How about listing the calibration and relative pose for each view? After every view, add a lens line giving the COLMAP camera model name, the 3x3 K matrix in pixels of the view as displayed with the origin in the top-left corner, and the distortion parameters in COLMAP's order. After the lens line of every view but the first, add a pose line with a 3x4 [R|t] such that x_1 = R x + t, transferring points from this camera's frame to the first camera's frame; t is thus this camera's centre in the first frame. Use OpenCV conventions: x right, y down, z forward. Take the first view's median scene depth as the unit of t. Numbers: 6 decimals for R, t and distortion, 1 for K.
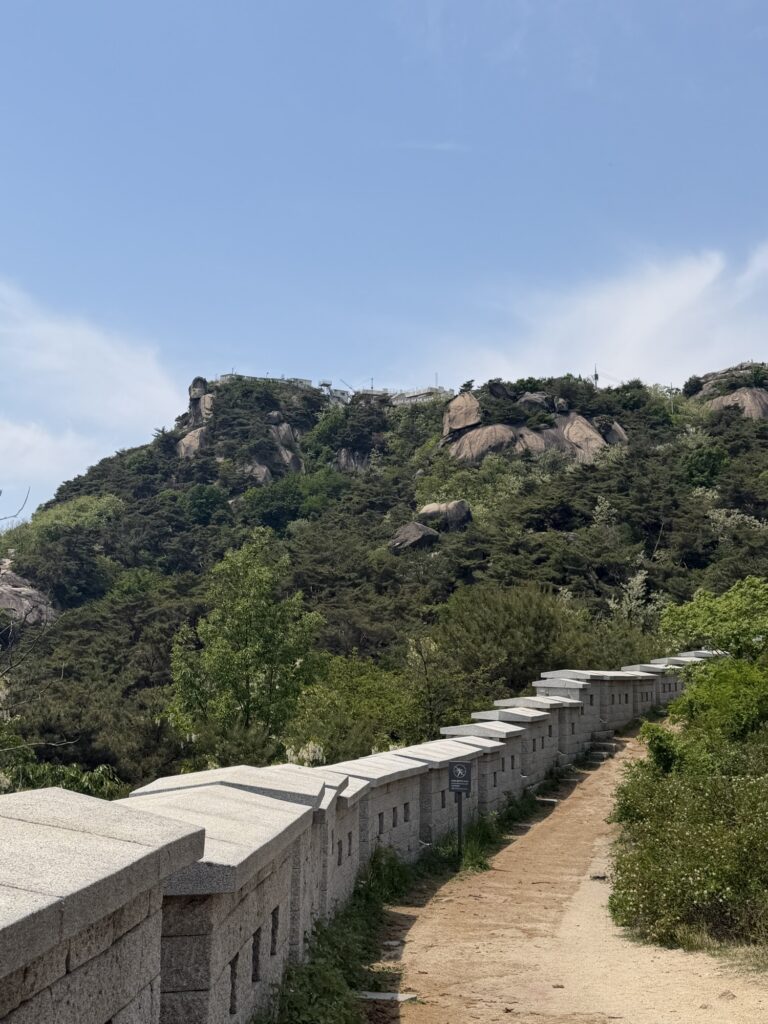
lens RADIAL K [[1193.7, 0, 384.4], [0, 1193.7, 511.9], [0, 0, 1]] dist [0.006241, 0.000000]
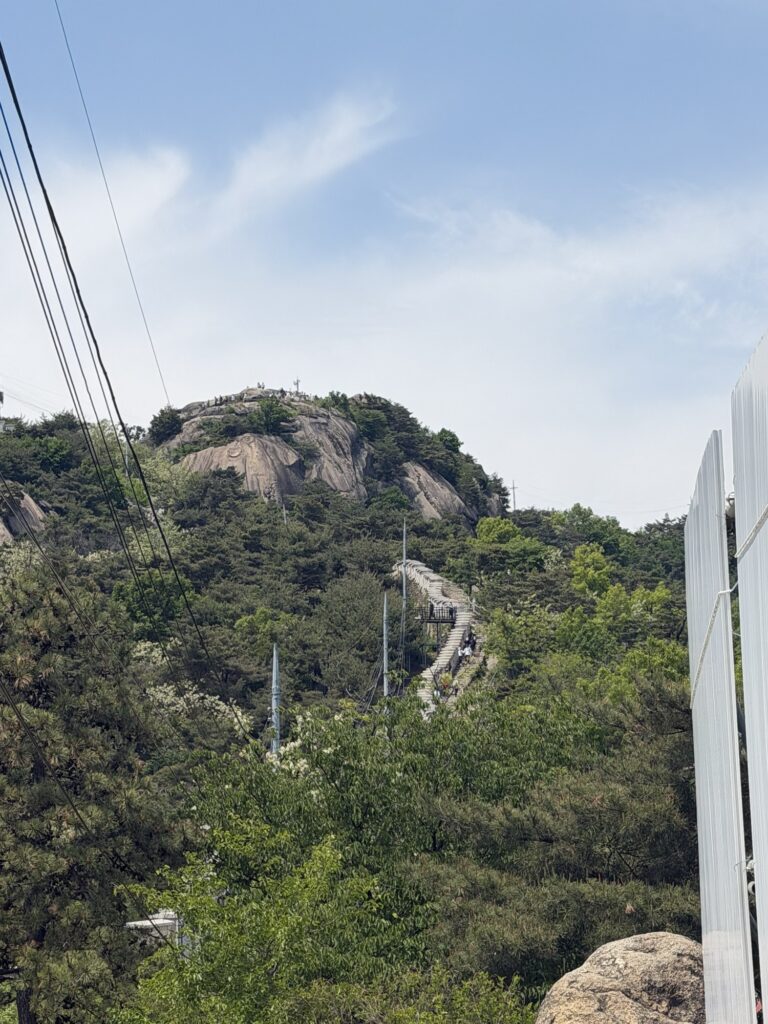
lens RADIAL K [[2334.6, 0, 383.9], [0, 2334.6, 512.4], [0, 0, 1]] dist [0.032479, 0.000000]
pose [[0.945035, 0.017068, 0.326524, -0.010458], [-0.004022, 0.999168, -0.040587, -0.021835], [-0.326945, 0.037043, 0.944317, -0.113592]]
